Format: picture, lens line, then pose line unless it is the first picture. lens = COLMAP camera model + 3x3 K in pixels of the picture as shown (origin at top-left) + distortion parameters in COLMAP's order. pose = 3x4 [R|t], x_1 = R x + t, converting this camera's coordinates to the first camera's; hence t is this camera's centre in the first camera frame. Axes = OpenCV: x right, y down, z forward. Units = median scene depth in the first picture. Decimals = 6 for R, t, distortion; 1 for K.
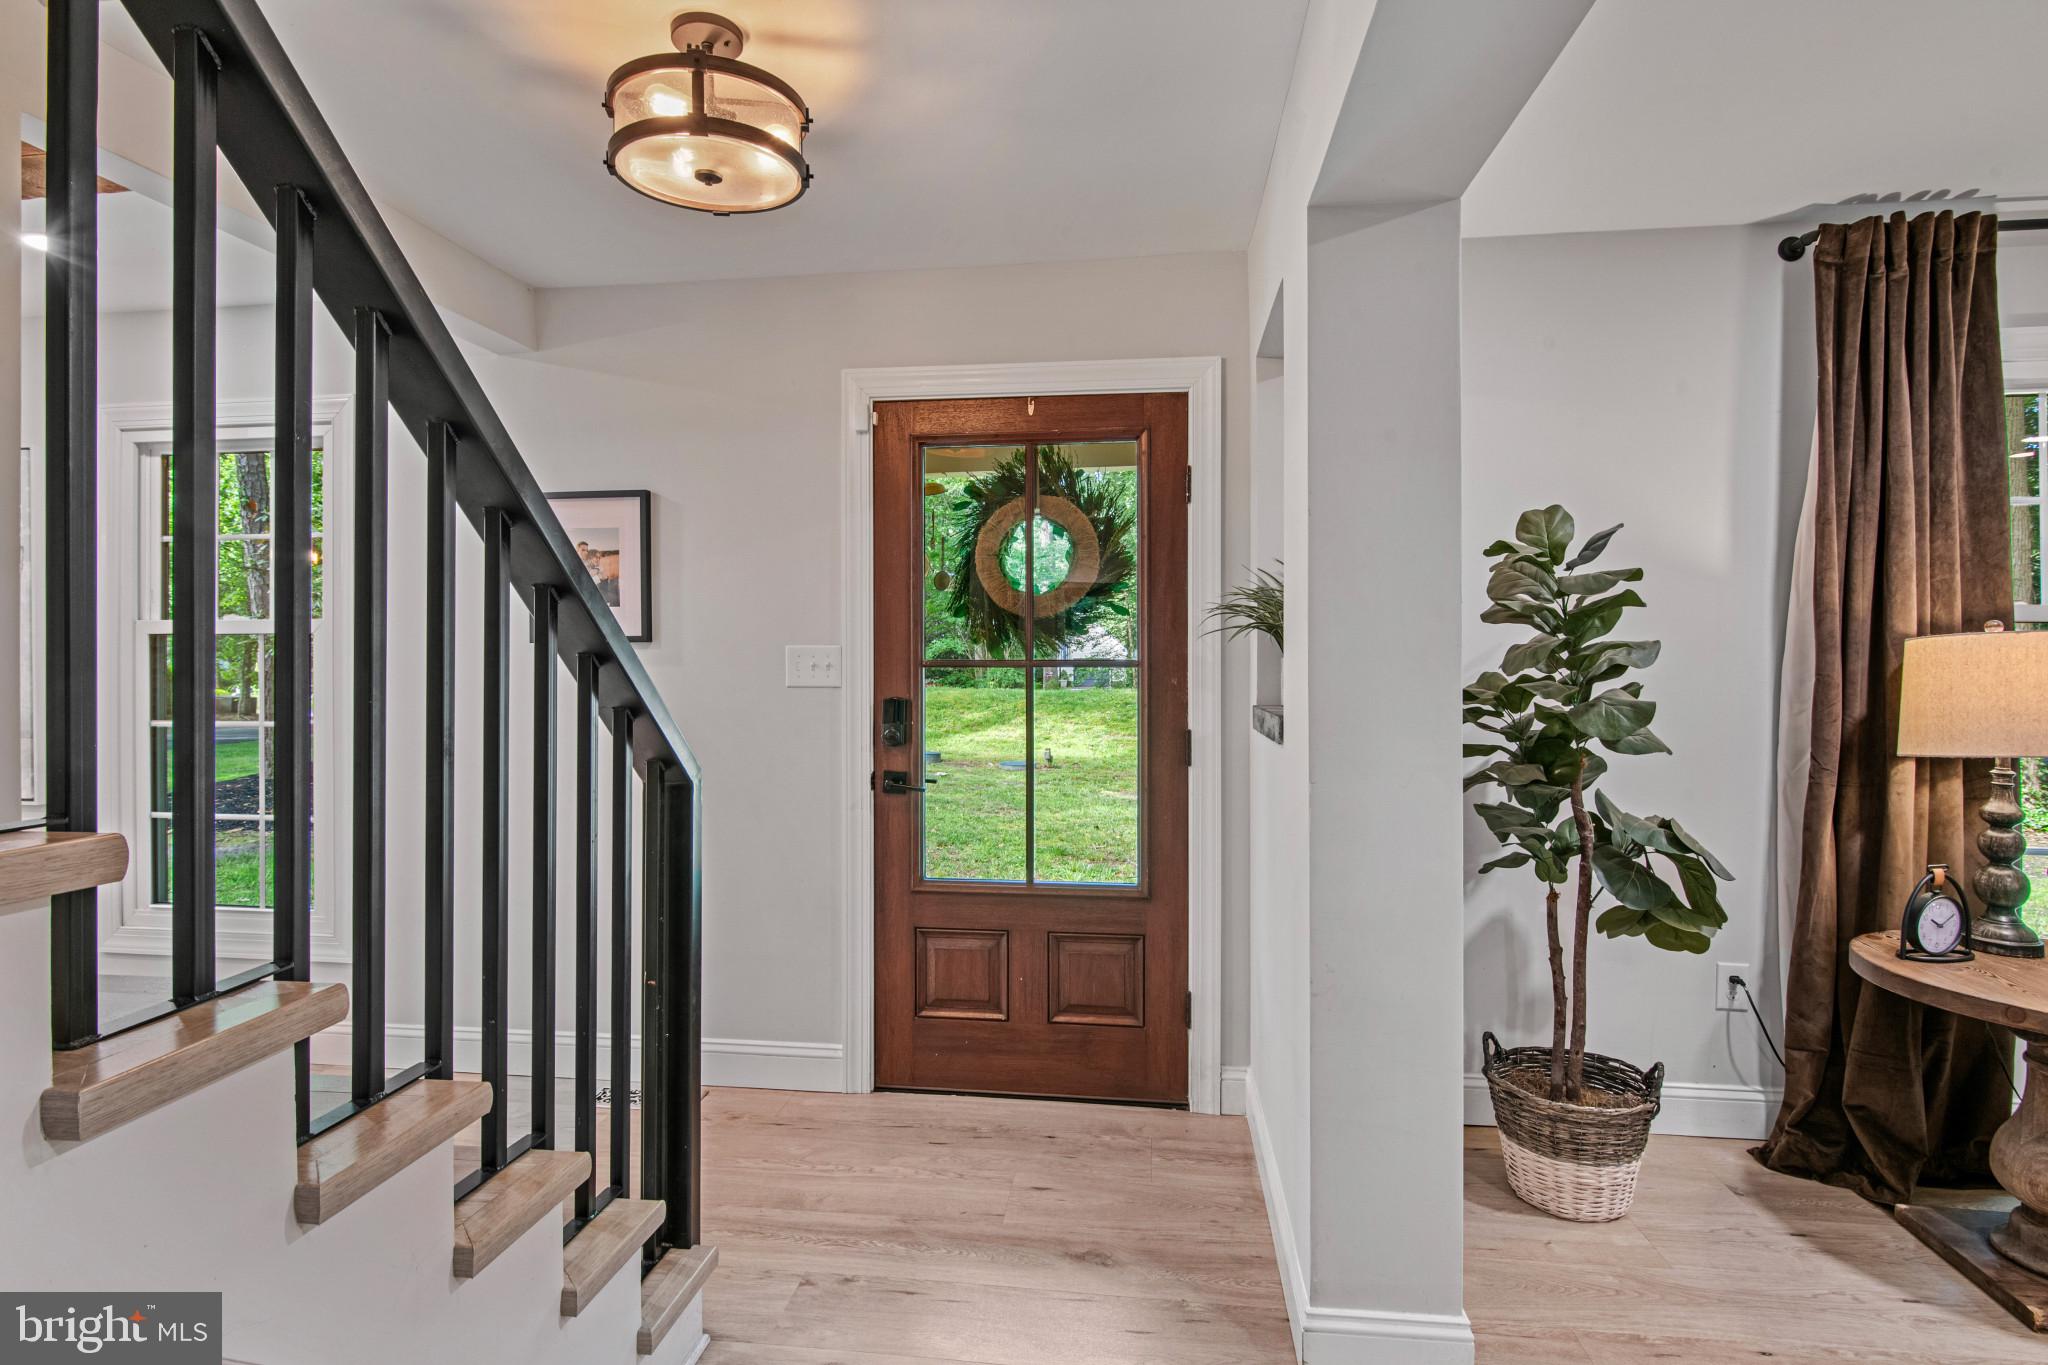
lens RADIAL K [[1018.2, 0, 1017.7], [0, 1018.2, 667.8], [0, 0, 1]] dist [-0.004980, -0.001678]
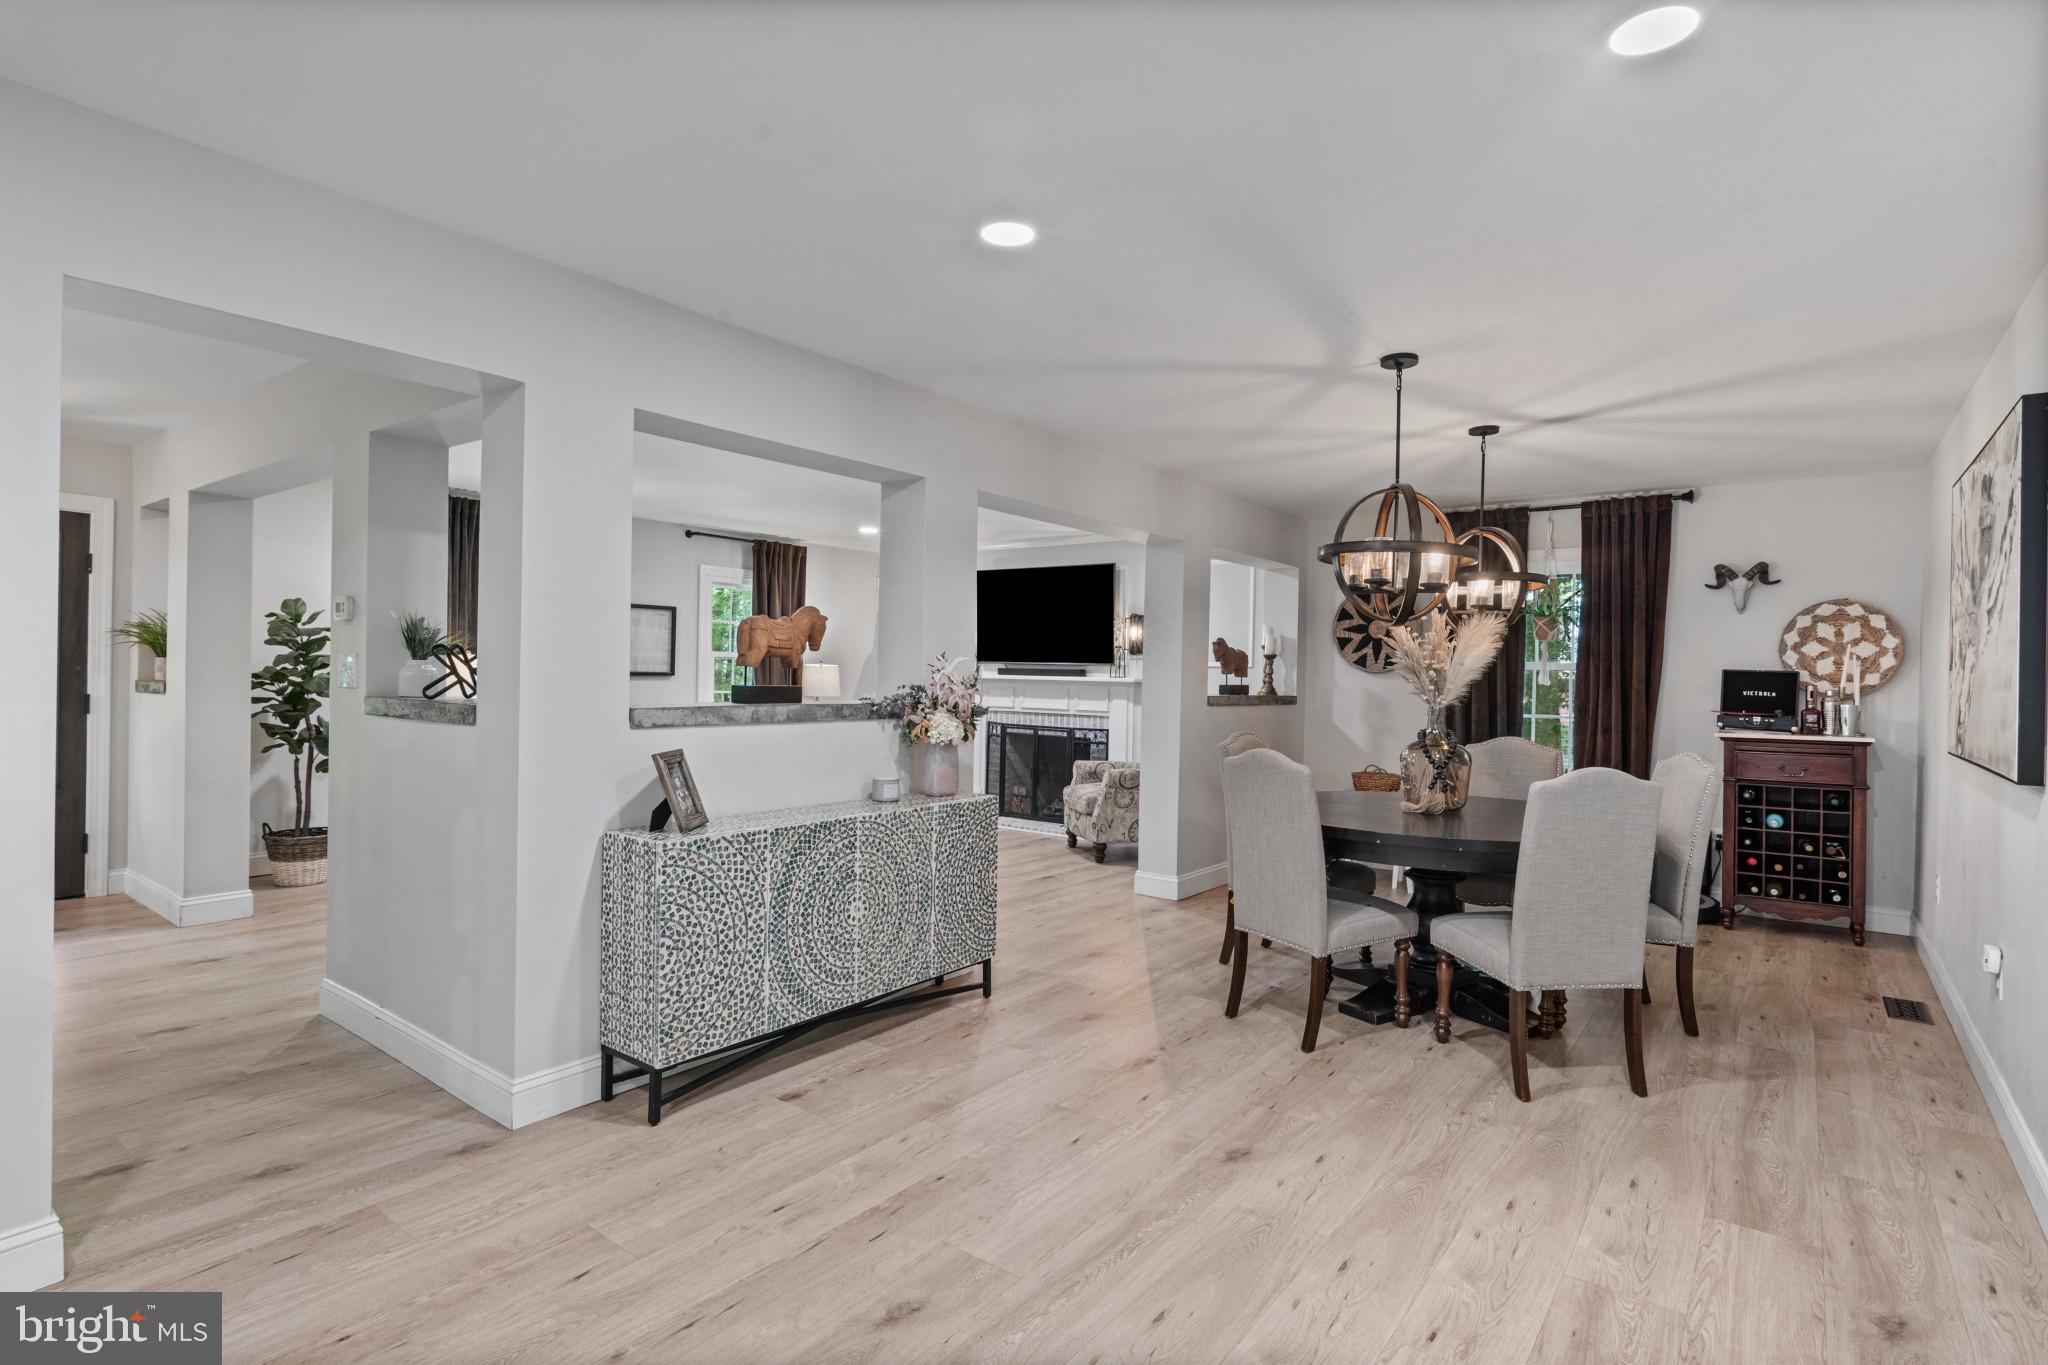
lens RADIAL K [[1018.2, 0, 1025.1], [0, 1018.2, 676.4], [0, 0, 1]] dist [-0.004980, -0.001678]
pose [[0.500427, 0.005202, 0.865763, -0.685560], [-0.018166, 0.999825, 0.004493, -0.013514], [-0.865588, -0.017976, 0.500434, -1.678498]]
